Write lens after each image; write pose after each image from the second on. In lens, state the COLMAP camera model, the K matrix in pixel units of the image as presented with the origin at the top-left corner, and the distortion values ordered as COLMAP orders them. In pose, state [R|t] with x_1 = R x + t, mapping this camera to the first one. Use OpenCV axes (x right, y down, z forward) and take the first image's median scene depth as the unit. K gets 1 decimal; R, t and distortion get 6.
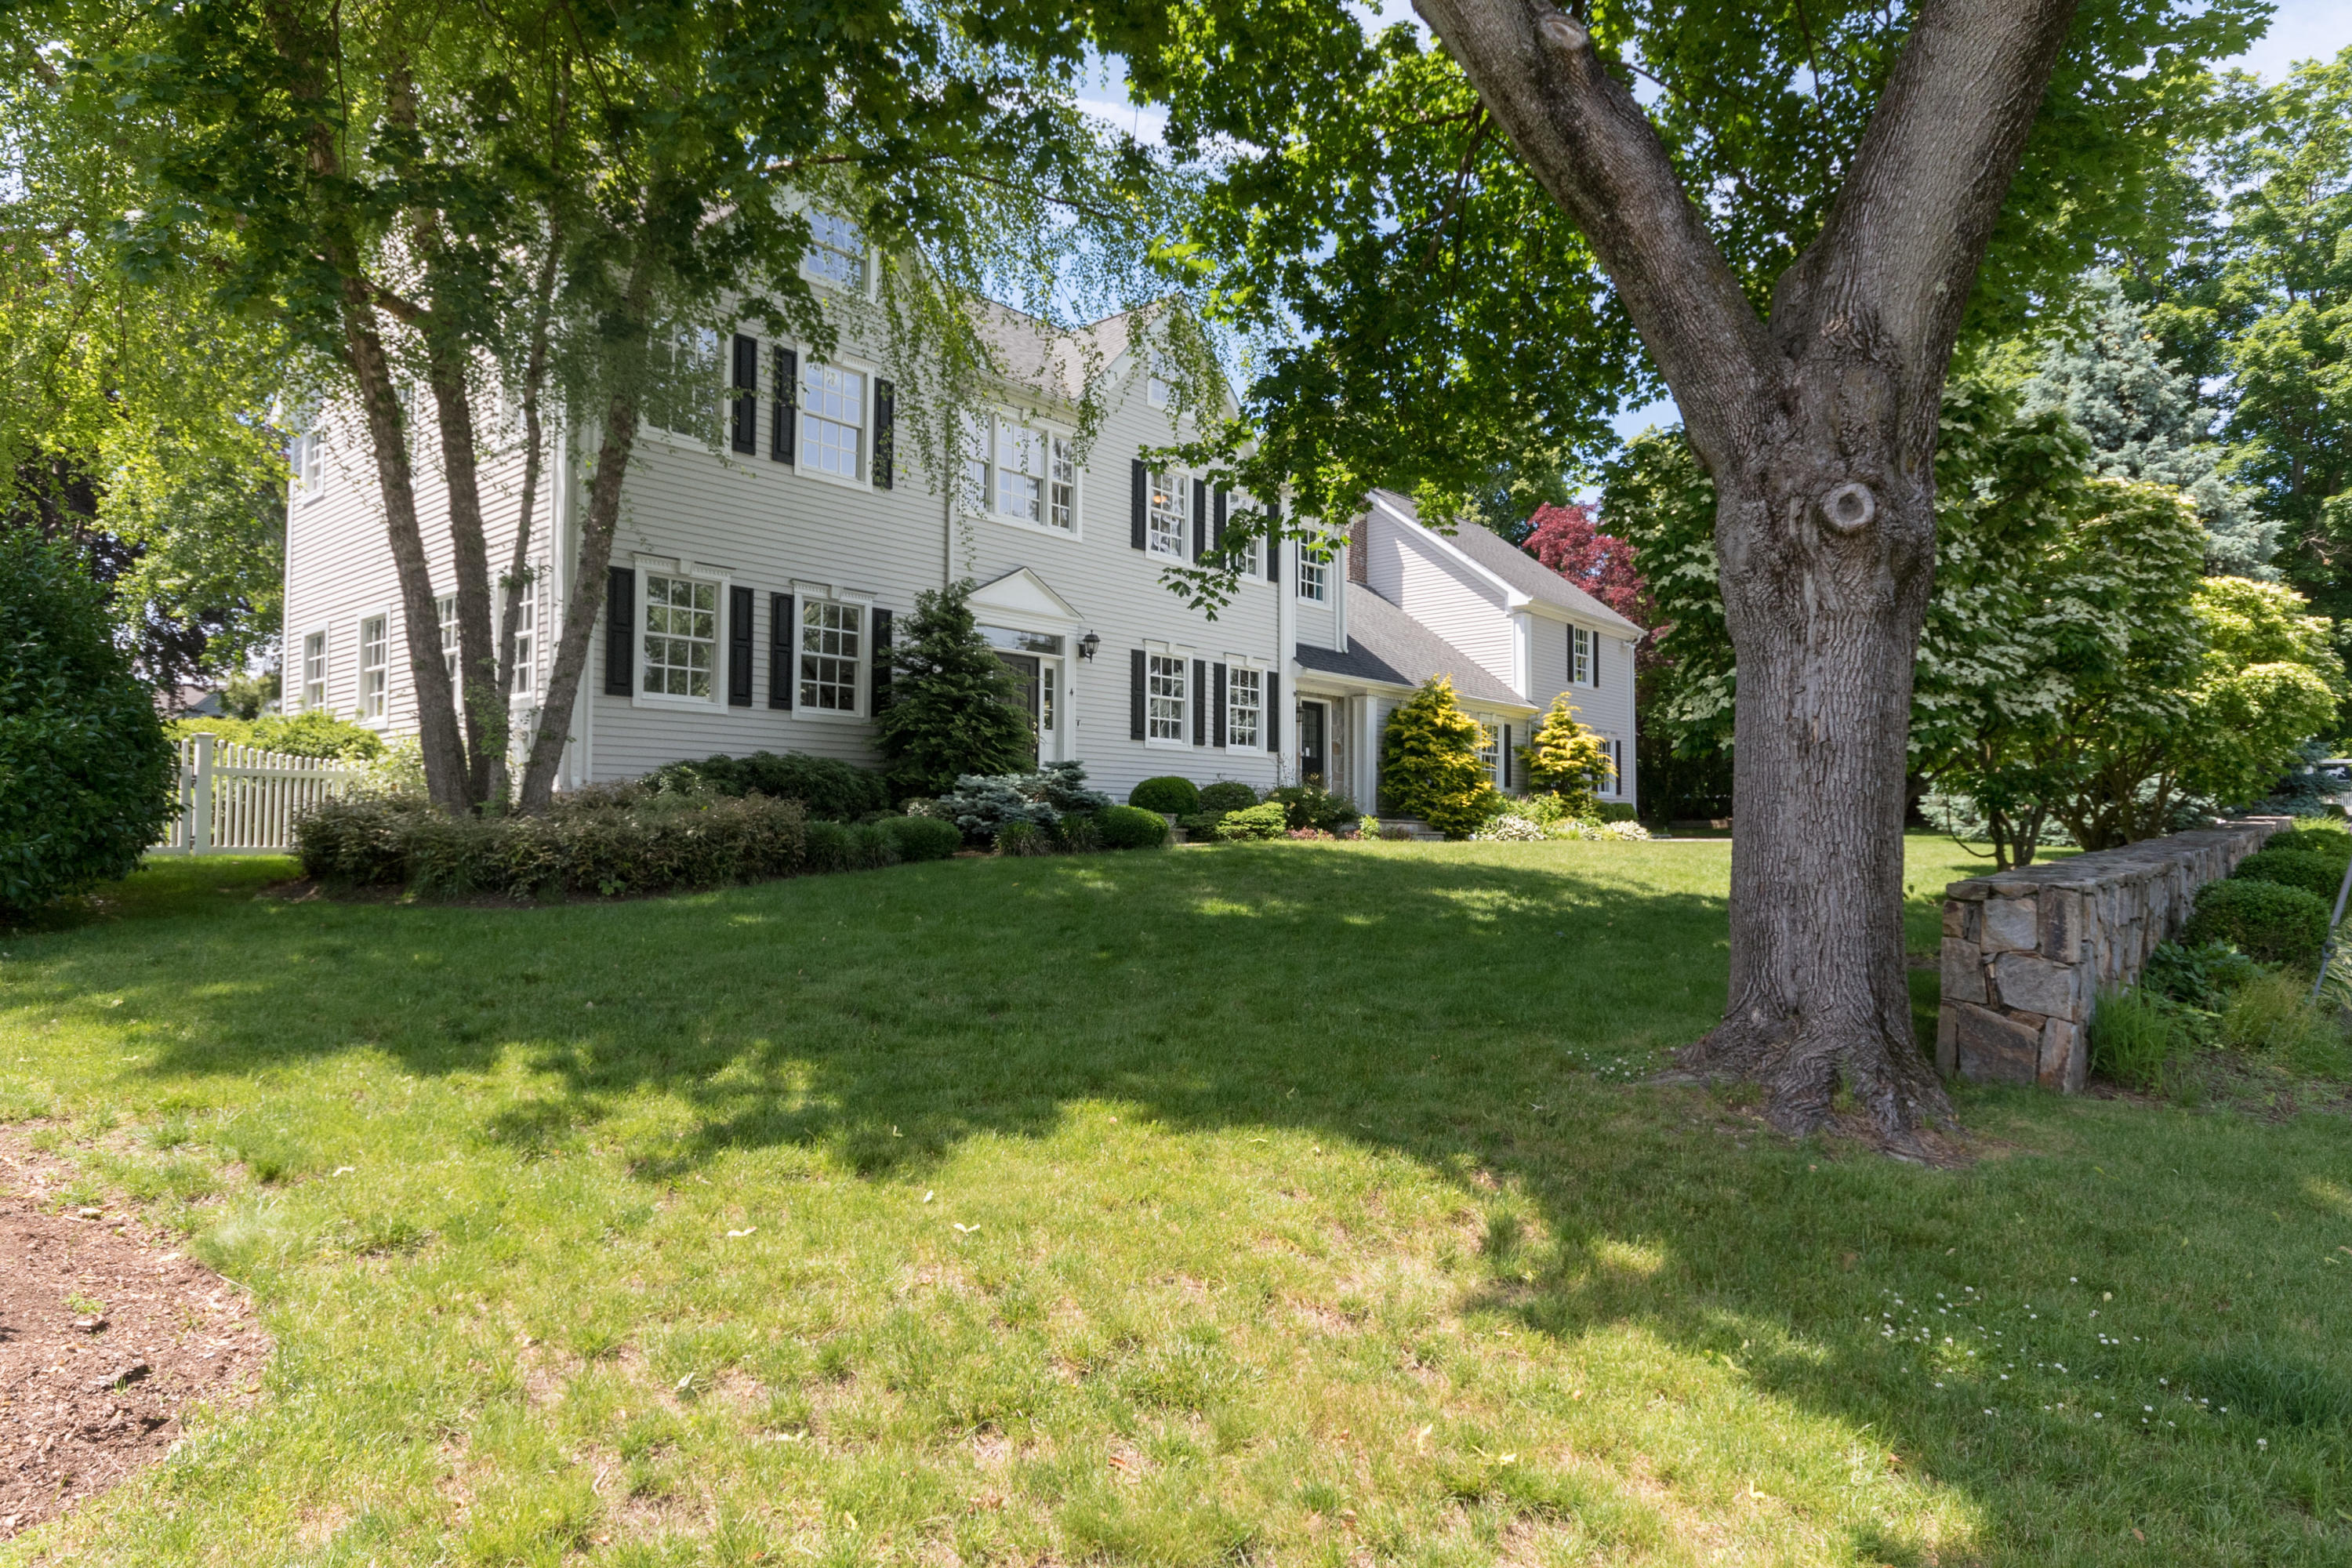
lens RADIAL K [[1159.5, 0, 1168.3], [0, 1159.5, 786.2], [0, 0, 1]] dist [0.007484, 0.001100]
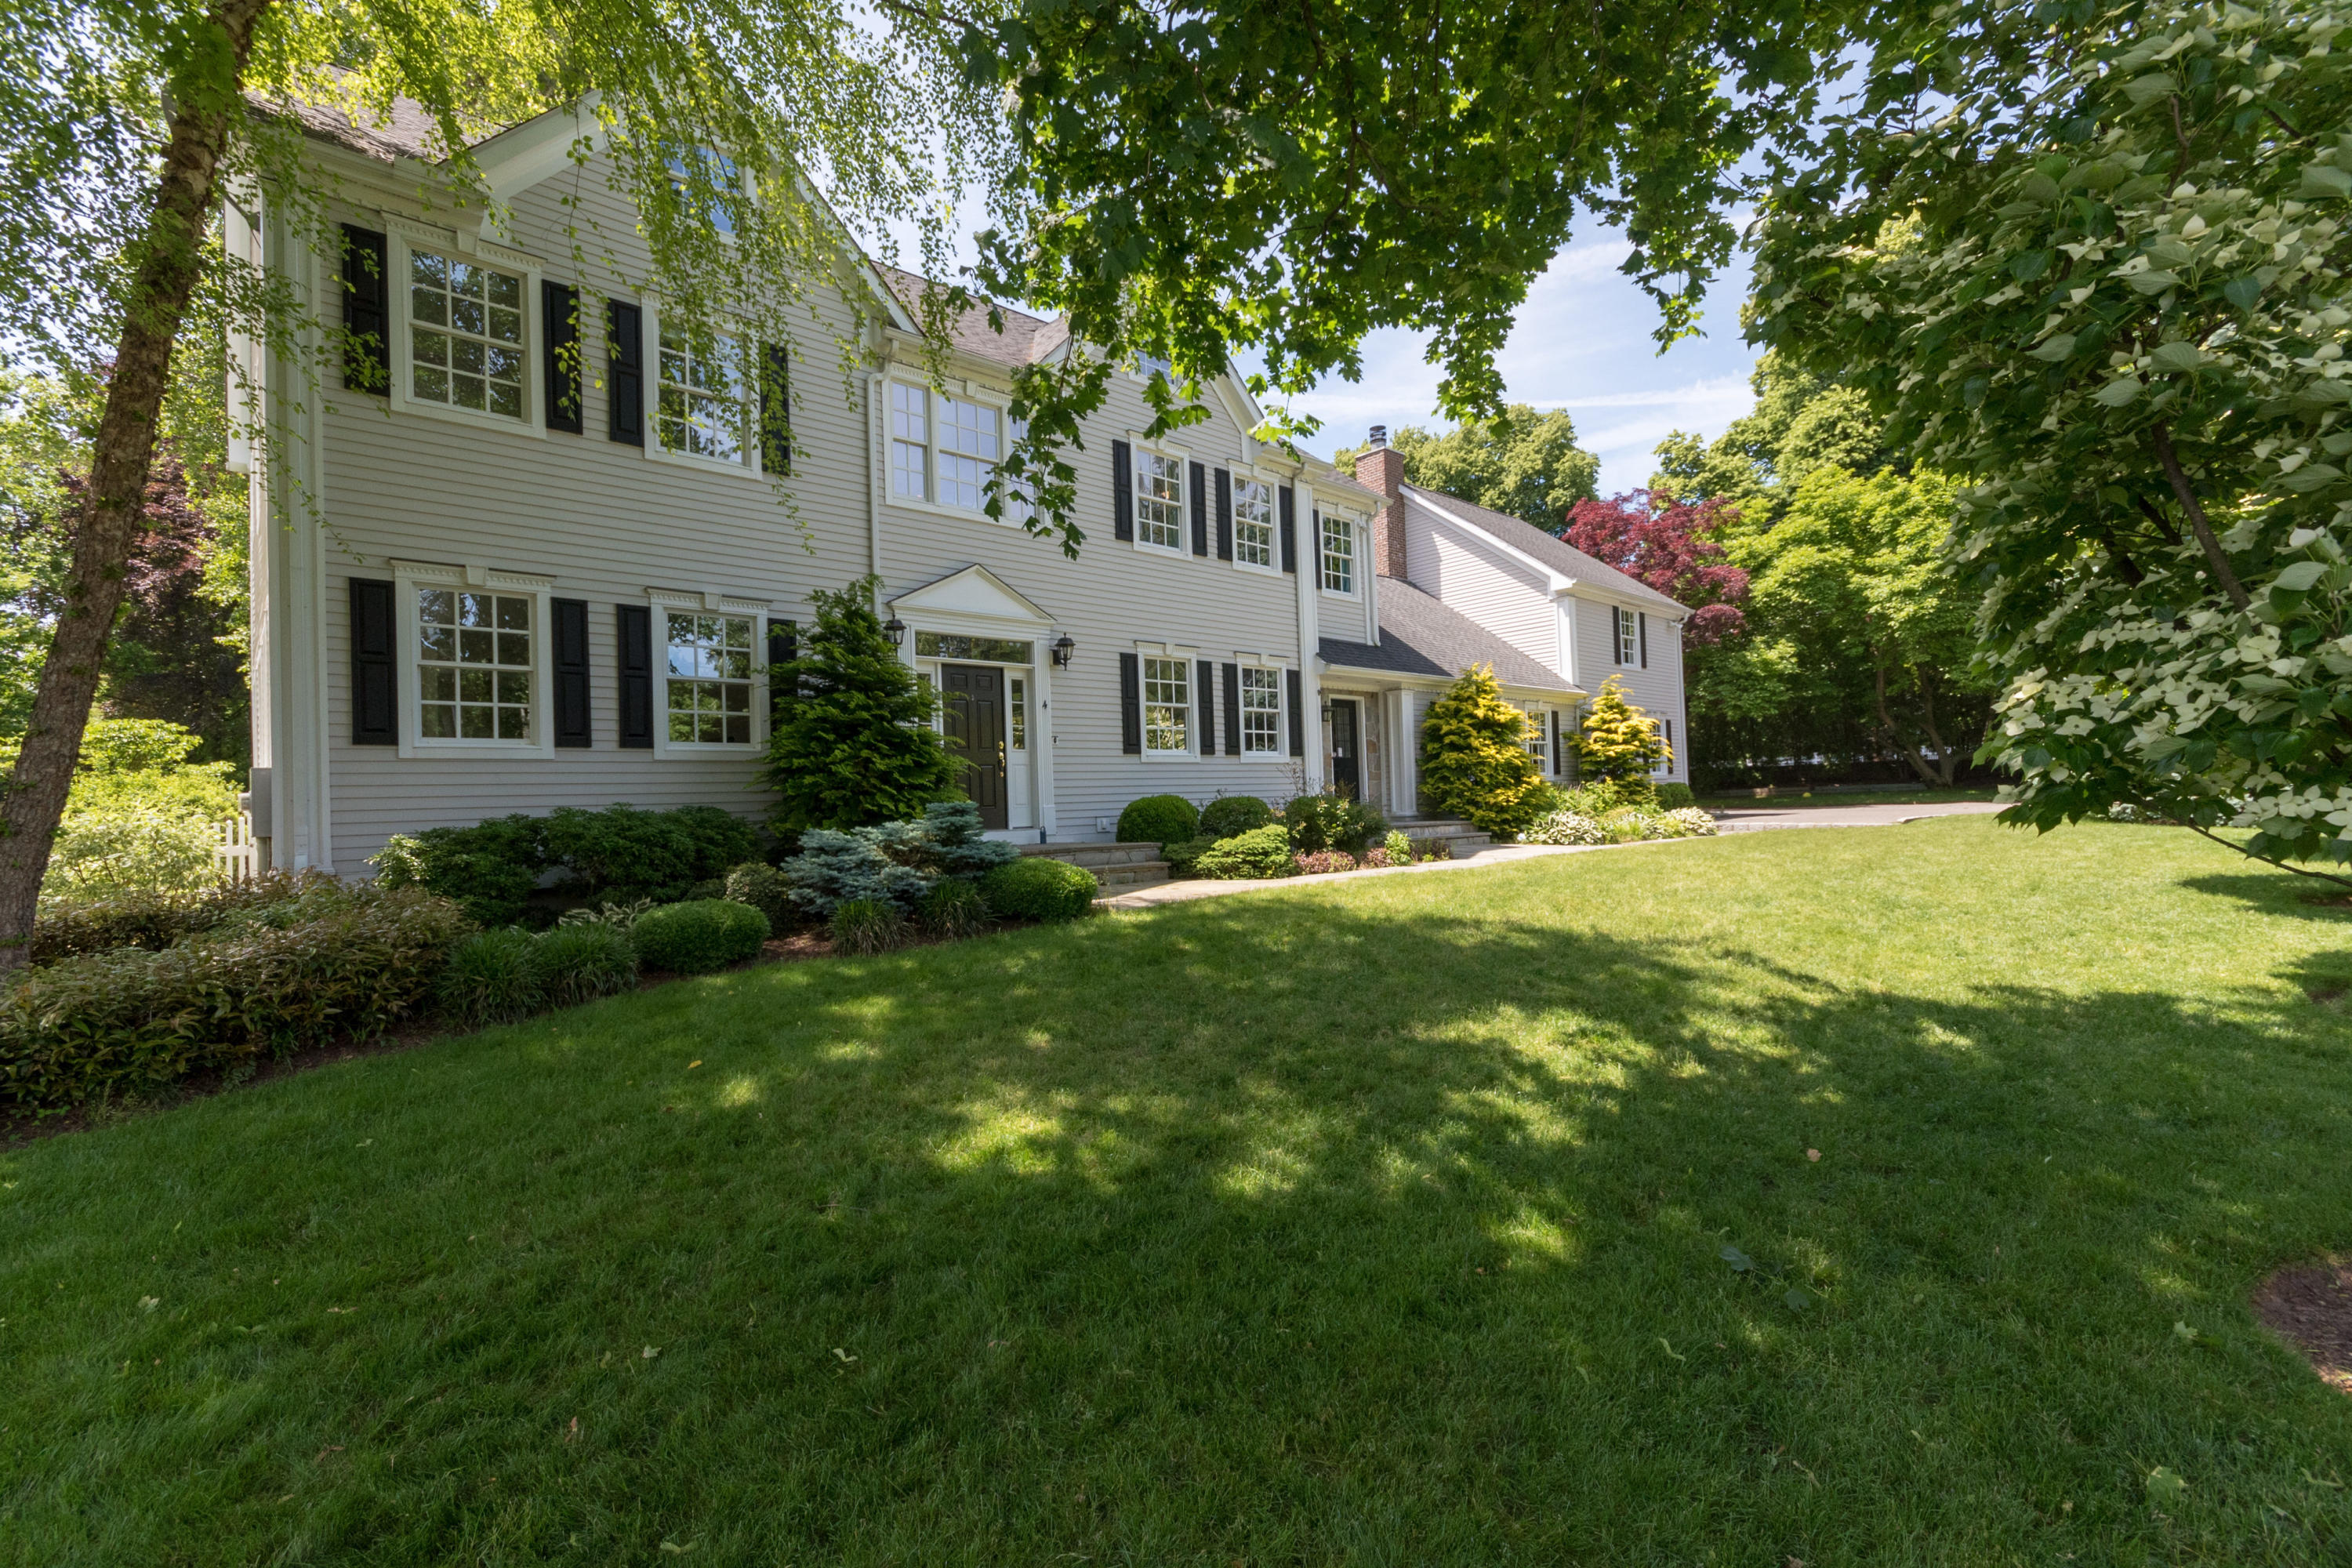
lens RADIAL K [[927.9, 0, 1178.2], [0, 927.9, 790.4], [0, 0, 1]] dist [-0.000532, 0.000066]
pose [[0.994185, -0.042014, -0.099155, 0.063312], [0.044173, 0.998830, 0.019678, -0.019493], [0.098212, -0.023943, 0.994877, 0.232733]]
